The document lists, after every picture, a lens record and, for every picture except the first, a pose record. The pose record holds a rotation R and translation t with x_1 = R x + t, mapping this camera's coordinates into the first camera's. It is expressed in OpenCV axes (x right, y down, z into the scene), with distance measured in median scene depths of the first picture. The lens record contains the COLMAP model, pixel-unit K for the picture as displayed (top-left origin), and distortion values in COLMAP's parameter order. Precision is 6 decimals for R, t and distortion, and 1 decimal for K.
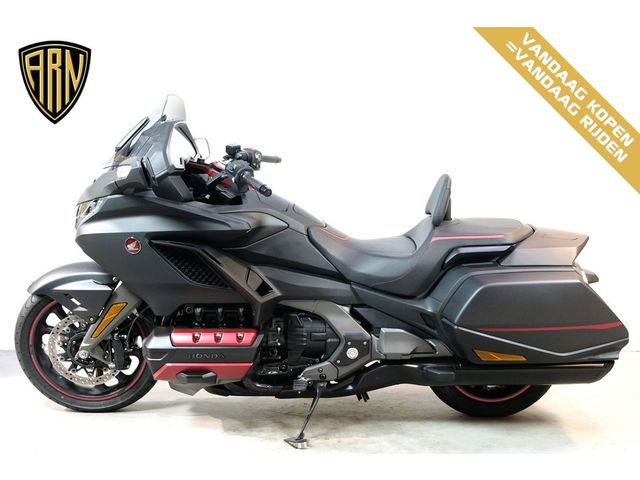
lens RADIAL K [[498.8, 0, 320.0], [0, 498.8, 240.0], [0, 0, 1]] dist [0.005752, 0.002569]
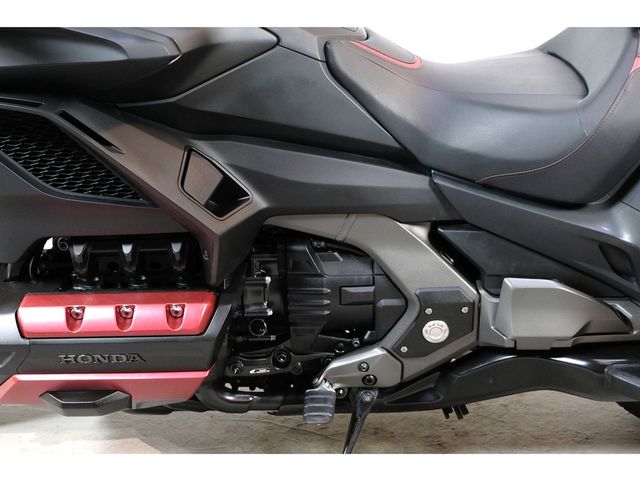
lens RADIAL K [[503.4, 0, 318.3], [0, 503.4, 145.4], [0, 0, 1]] dist [-0.011858, -0.003567]
pose [[0.998867, -0.026152, -0.039748, -0.016751], [0.034111, 0.976012, 0.215027, -0.032808], [0.033171, -0.216139, 0.975799, 0.594862]]
